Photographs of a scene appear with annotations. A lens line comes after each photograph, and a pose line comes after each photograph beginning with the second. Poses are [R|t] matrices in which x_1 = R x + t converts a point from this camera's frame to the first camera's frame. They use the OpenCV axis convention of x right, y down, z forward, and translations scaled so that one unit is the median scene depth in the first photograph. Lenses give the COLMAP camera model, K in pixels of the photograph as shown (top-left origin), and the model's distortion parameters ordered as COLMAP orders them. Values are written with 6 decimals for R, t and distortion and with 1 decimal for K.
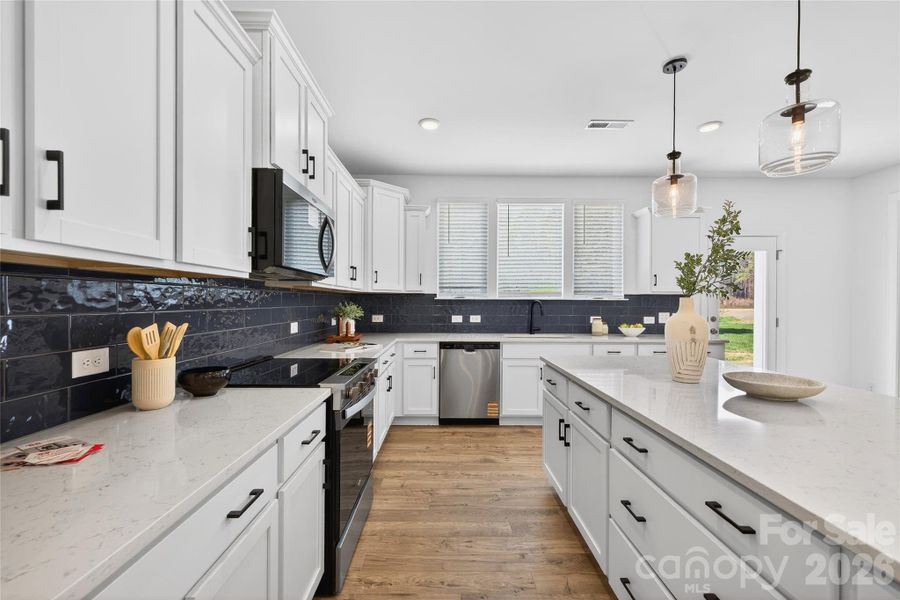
lens RADIAL K [[373.9, 0, 447.9], [0, 373.9, 306.1], [0, 0, 1]] dist [0.007587, -0.000928]
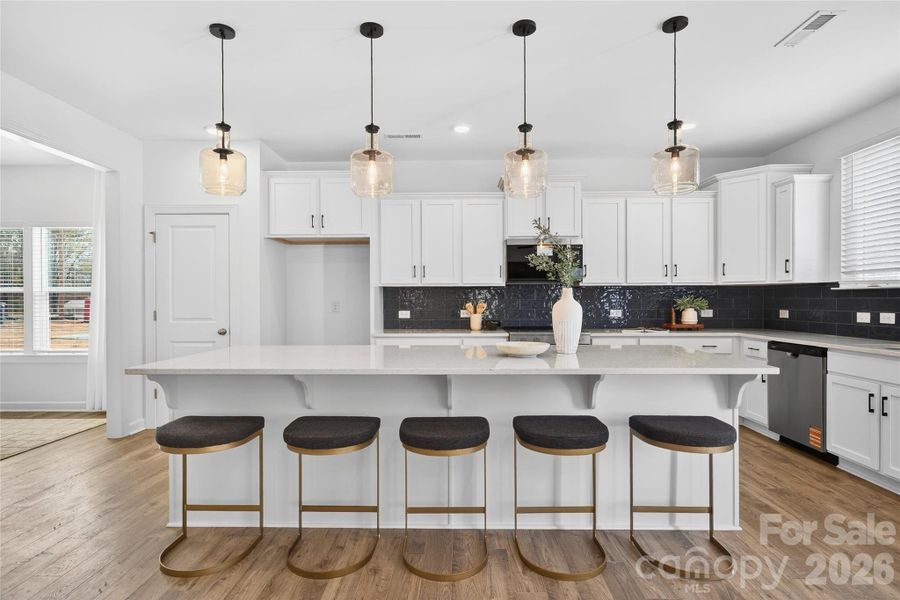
lens RADIAL K [[471.2, 0, 452.3], [0, 471.2, 302.9], [0, 0, 1]] dist [0.002372, 0.000461]
pose [[-0.009932, 0.002873, -0.999947, 0.986526], [-0.007961, 0.999964, 0.002952, 0.011590], [0.999919, 0.007990, -0.009909, 0.270588]]
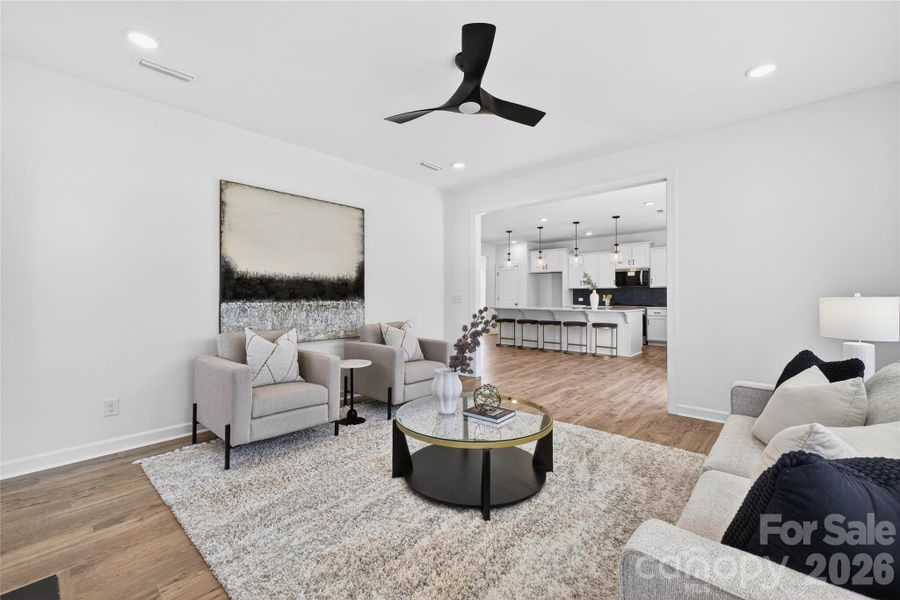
lens RADIAL K [[373.9, 0, 446.1], [0, 373.9, 297.8], [0, 0, 1]] dist [0.007587, -0.000928]
pose [[-0.681462, -0.001326, -0.731853, 2.248623], [-0.009360, 0.999932, 0.006904, 0.026625], [0.731794, 0.011554, -0.681428, 1.209405]]
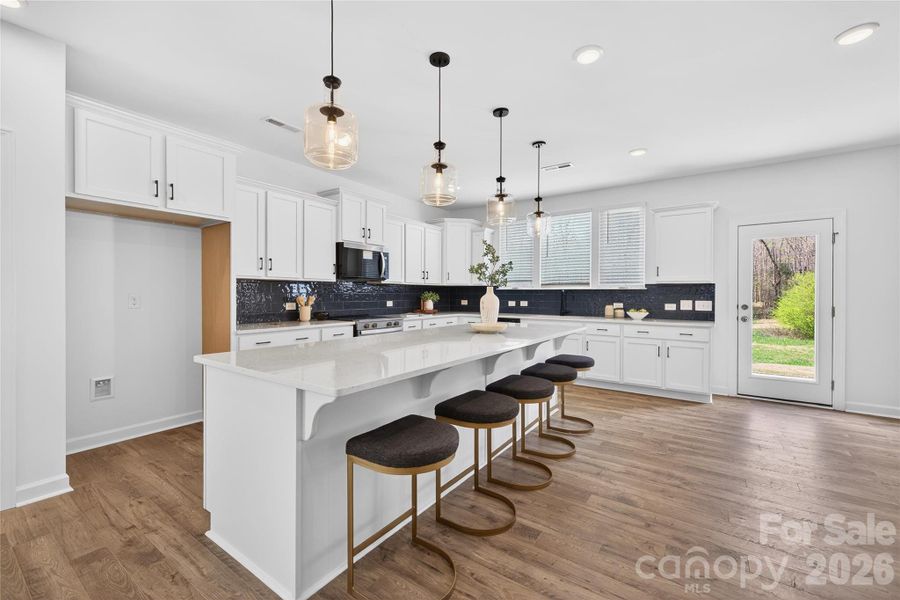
lens RADIAL K [[373.9, 0, 450.4], [0, 373.9, 292.7], [0, 0, 1]] dist [0.007587, -0.000928]
pose [[0.822768, -0.002980, -0.568369, 0.693798], [-0.006635, 0.999868, -0.014848, 0.017629], [0.568338, 0.015988, 0.822640, -0.320734]]
